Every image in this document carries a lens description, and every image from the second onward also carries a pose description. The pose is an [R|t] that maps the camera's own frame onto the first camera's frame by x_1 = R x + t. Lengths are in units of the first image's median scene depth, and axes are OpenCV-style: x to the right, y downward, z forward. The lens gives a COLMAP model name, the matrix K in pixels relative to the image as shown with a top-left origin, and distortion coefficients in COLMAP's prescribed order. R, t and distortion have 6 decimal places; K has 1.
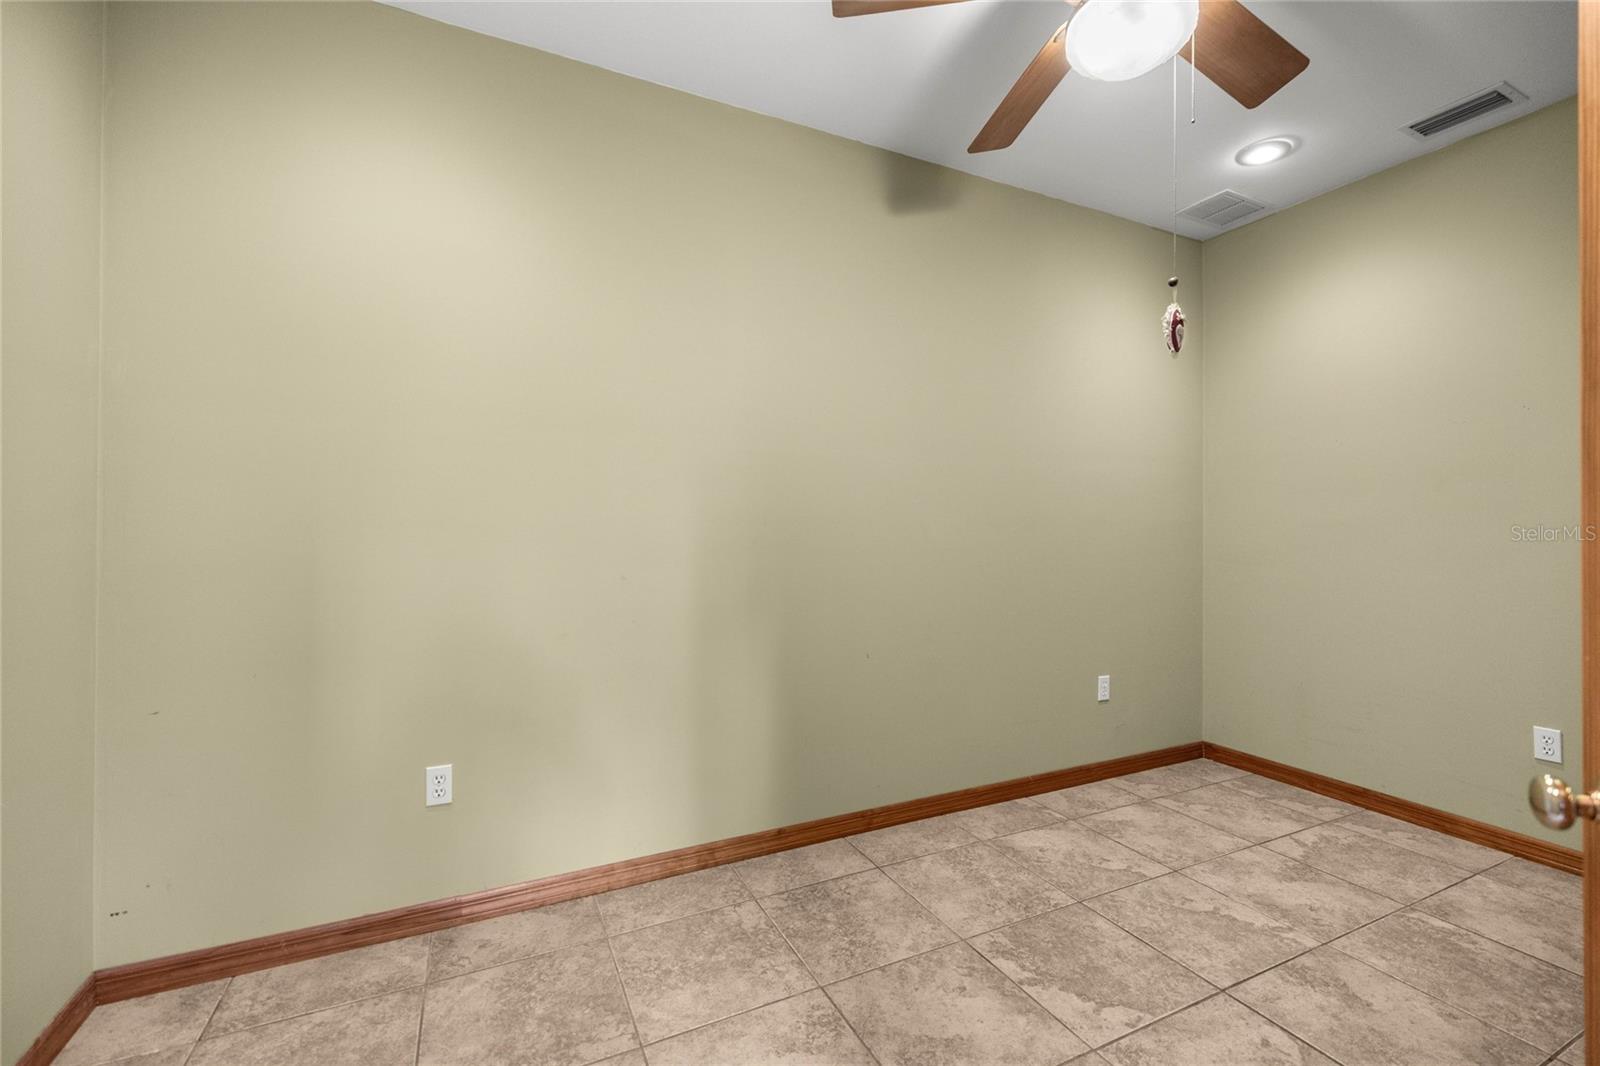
lens RADIAL K [[672.3, 0, 796.4], [0, 672.3, 527.9], [0, 0, 1]] dist [0.004424, -0.001159]
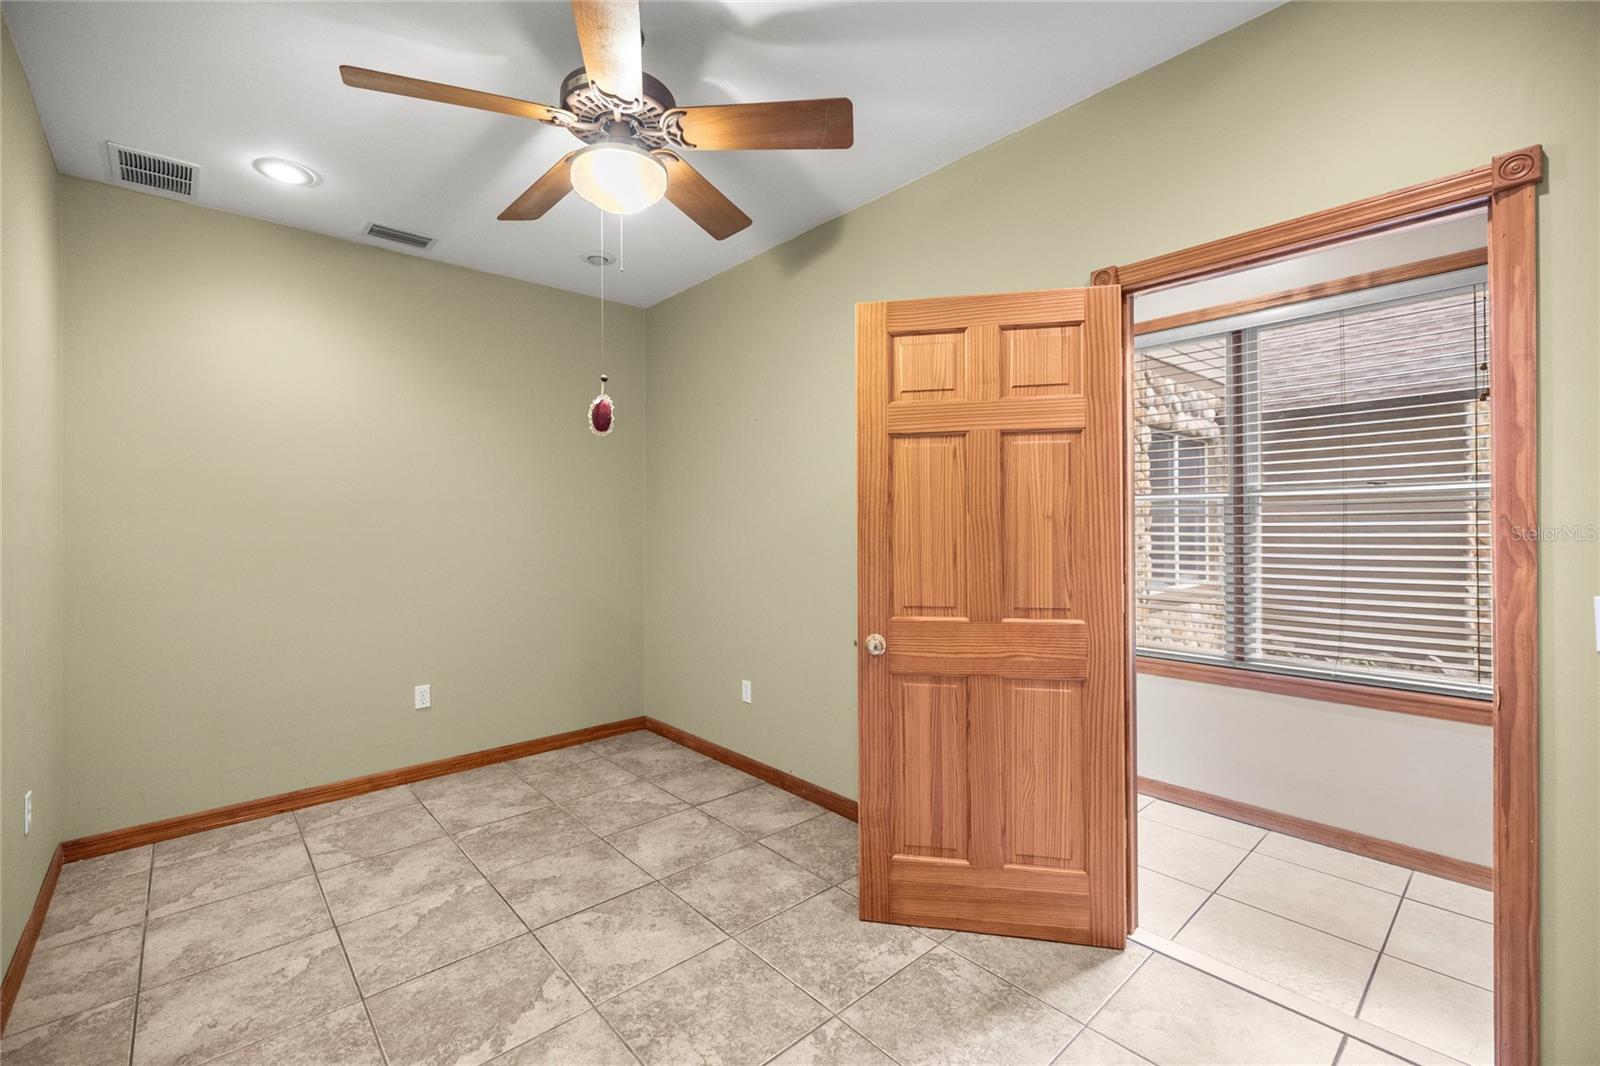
lens RADIAL K [[672.3, 0, 798.8], [0, 672.3, 528.9], [0, 0, 1]] dist [0.004424, -0.001159]
pose [[-0.274218, -0.007964, 0.961635, -0.486660], [0.008052, 0.999912, 0.010577, -0.048520], [-0.961634, 0.010643, -0.274129, 0.593949]]
